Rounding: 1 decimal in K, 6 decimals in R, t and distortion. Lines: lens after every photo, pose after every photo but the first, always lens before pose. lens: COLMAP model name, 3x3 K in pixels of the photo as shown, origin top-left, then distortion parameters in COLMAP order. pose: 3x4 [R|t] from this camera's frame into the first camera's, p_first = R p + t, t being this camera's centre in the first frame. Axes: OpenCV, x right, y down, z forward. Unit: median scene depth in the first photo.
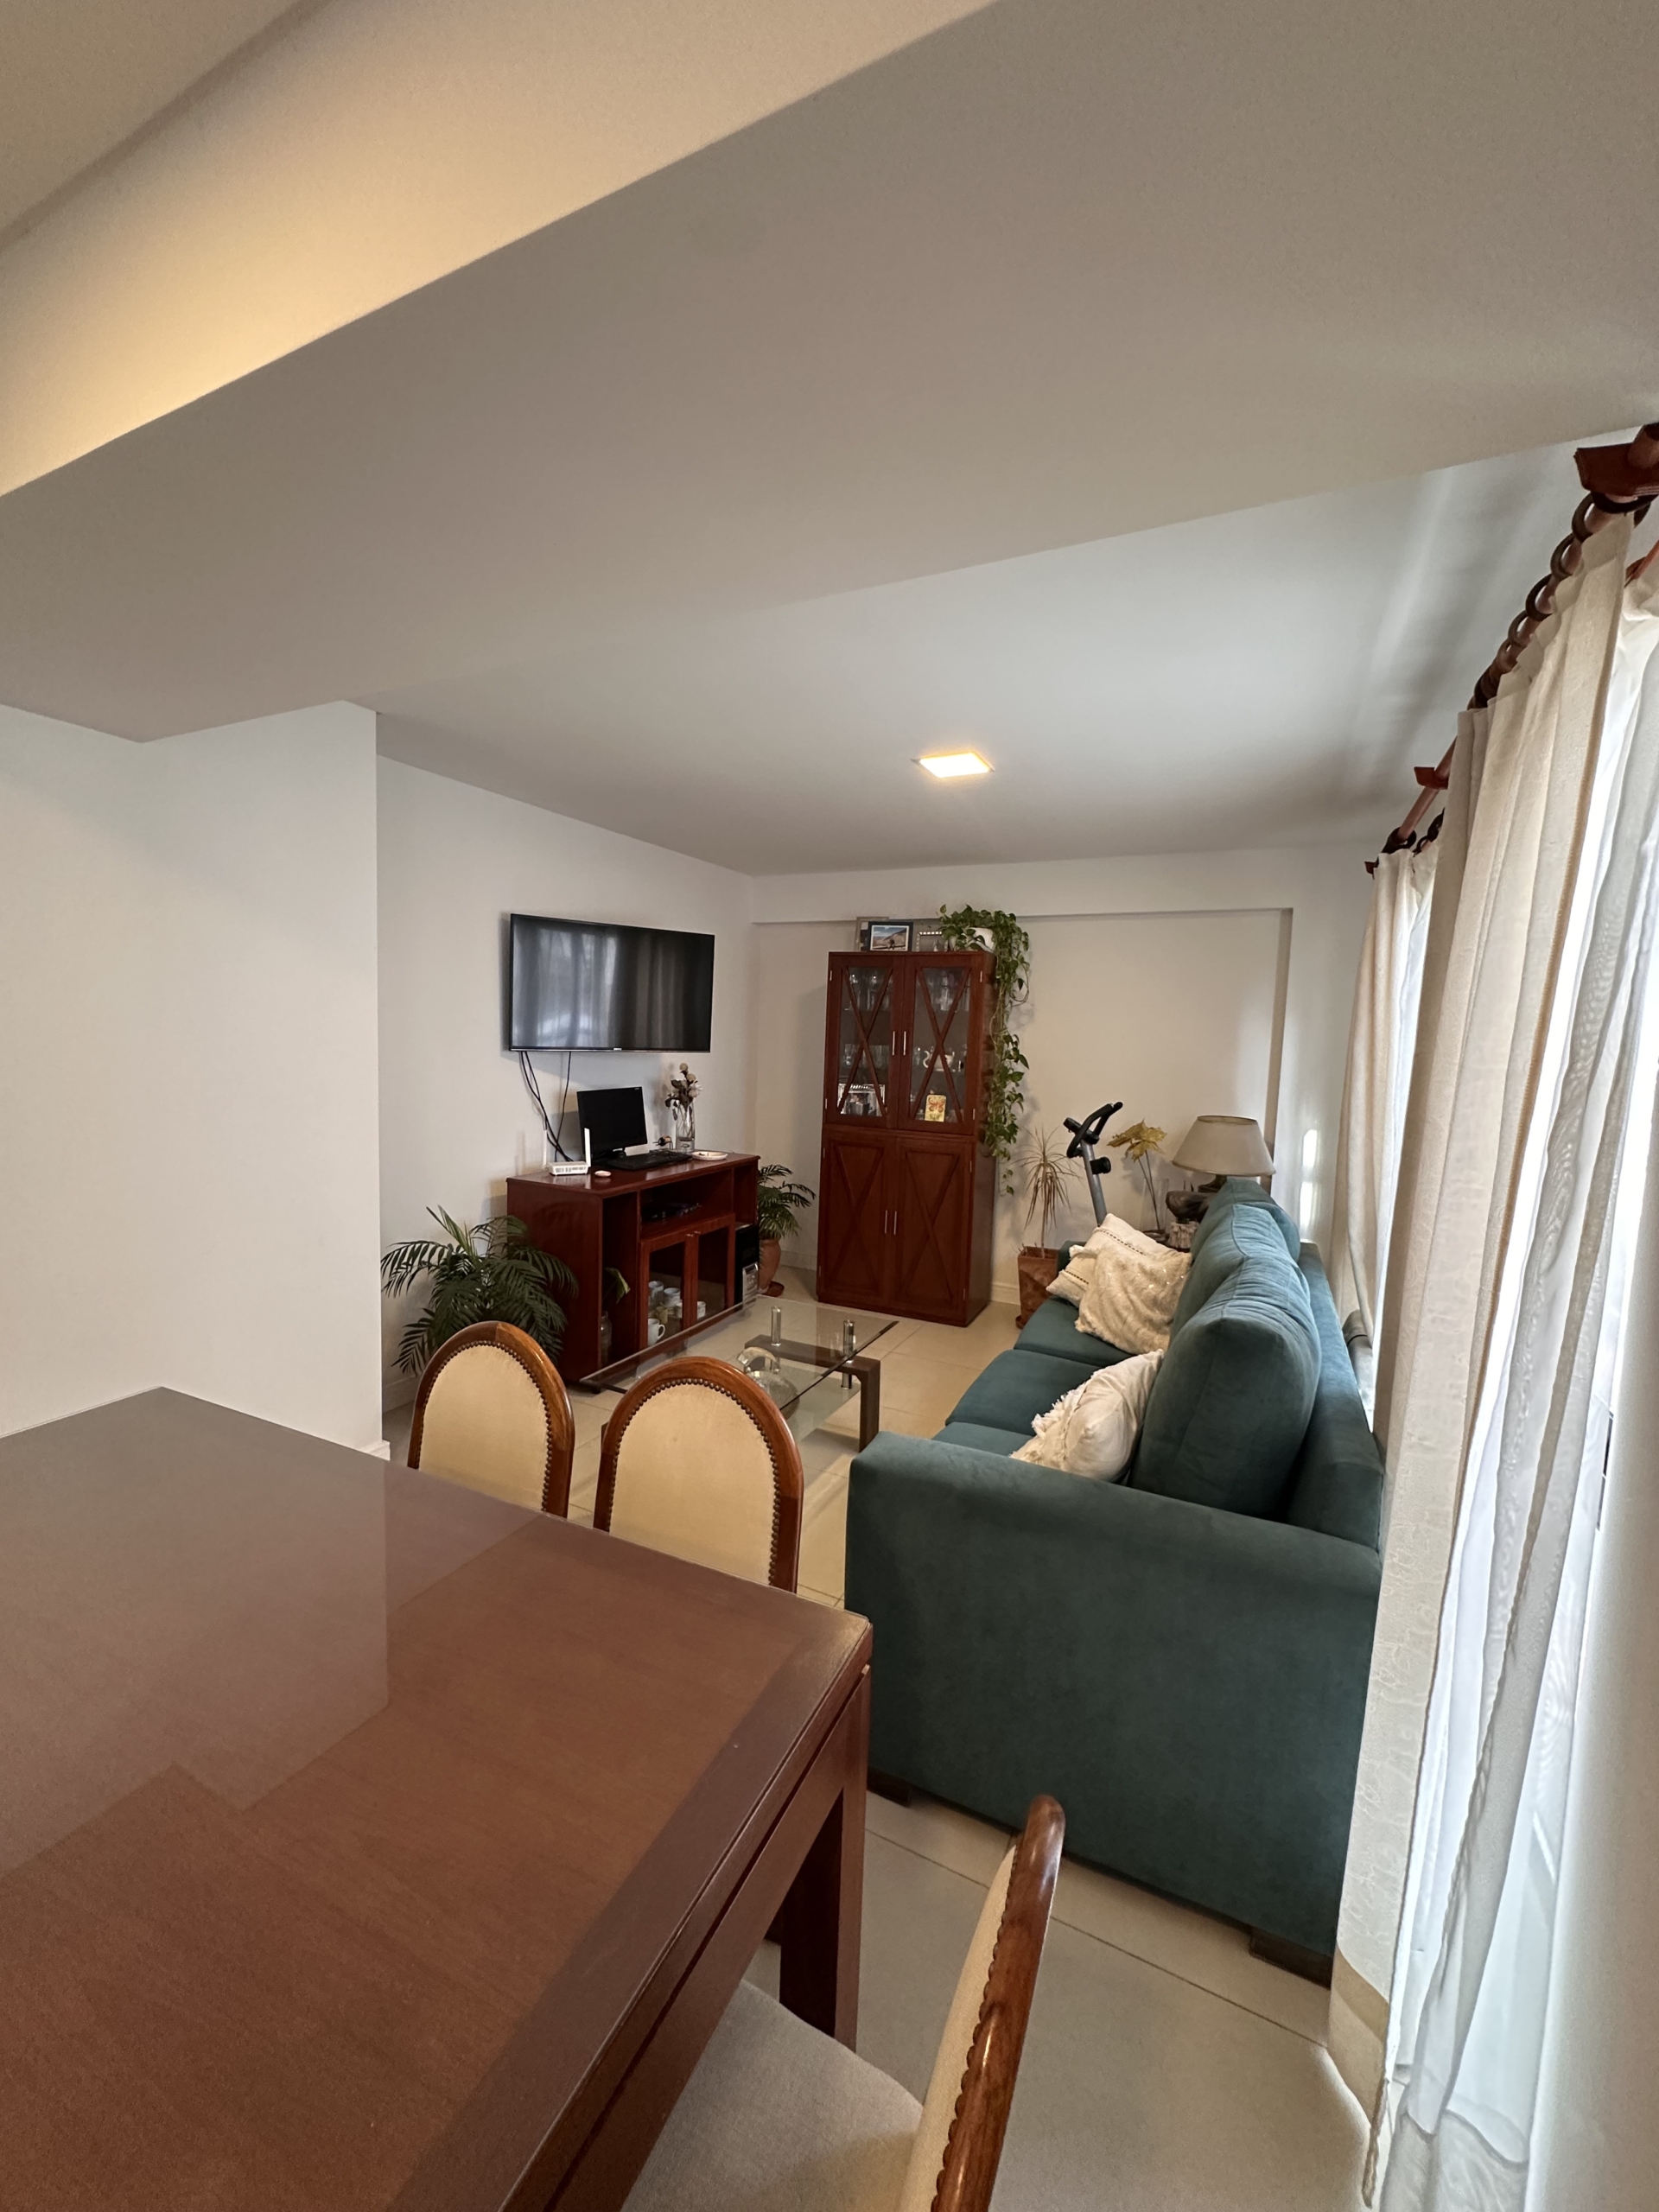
lens RADIAL K [[876.8, 0, 824.2], [0, 876.8, 1118.3], [0, 0, 1]] dist [-0.001546, -0.000212]
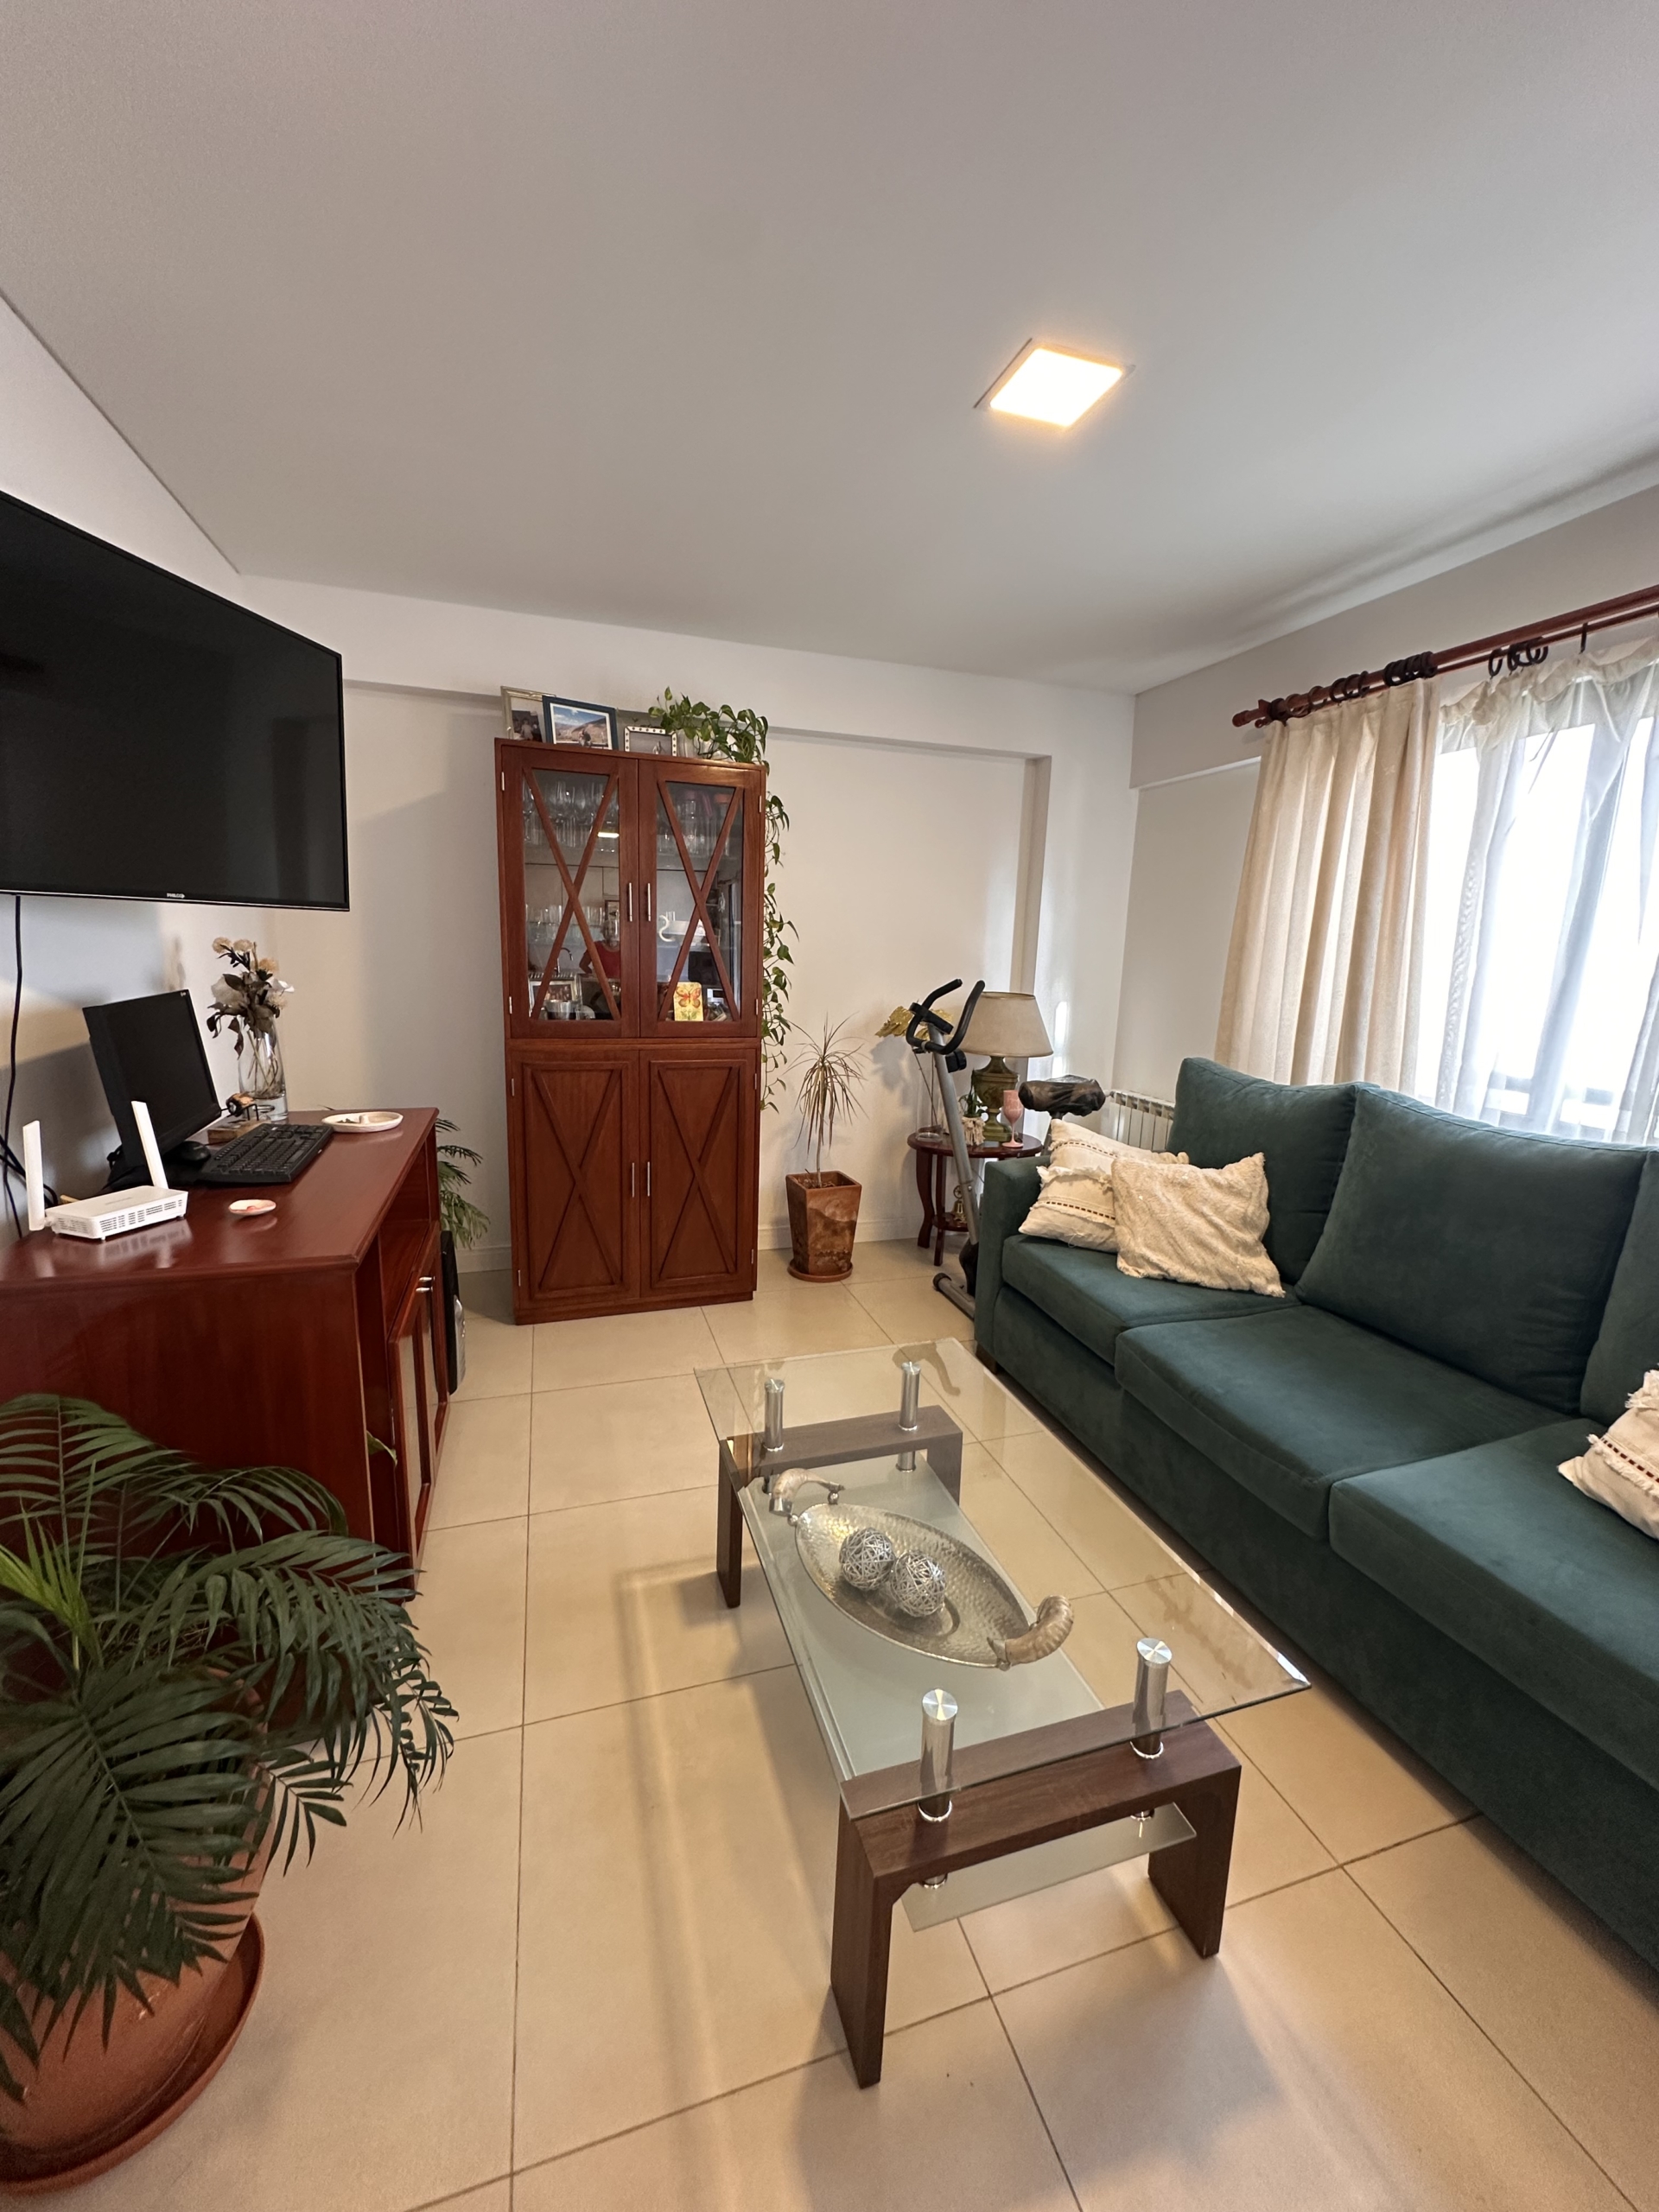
lens RADIAL K [[876.8, 0, 834.0], [0, 876.8, 1106.1], [0, 0, 1]] dist [-0.001546, -0.000212]
pose [[0.712675, -0.138490, 0.687689, -0.270573], [0.062445, 0.988952, 0.134445, -0.016164], [-0.698710, -0.052873, 0.713449, 0.435473]]
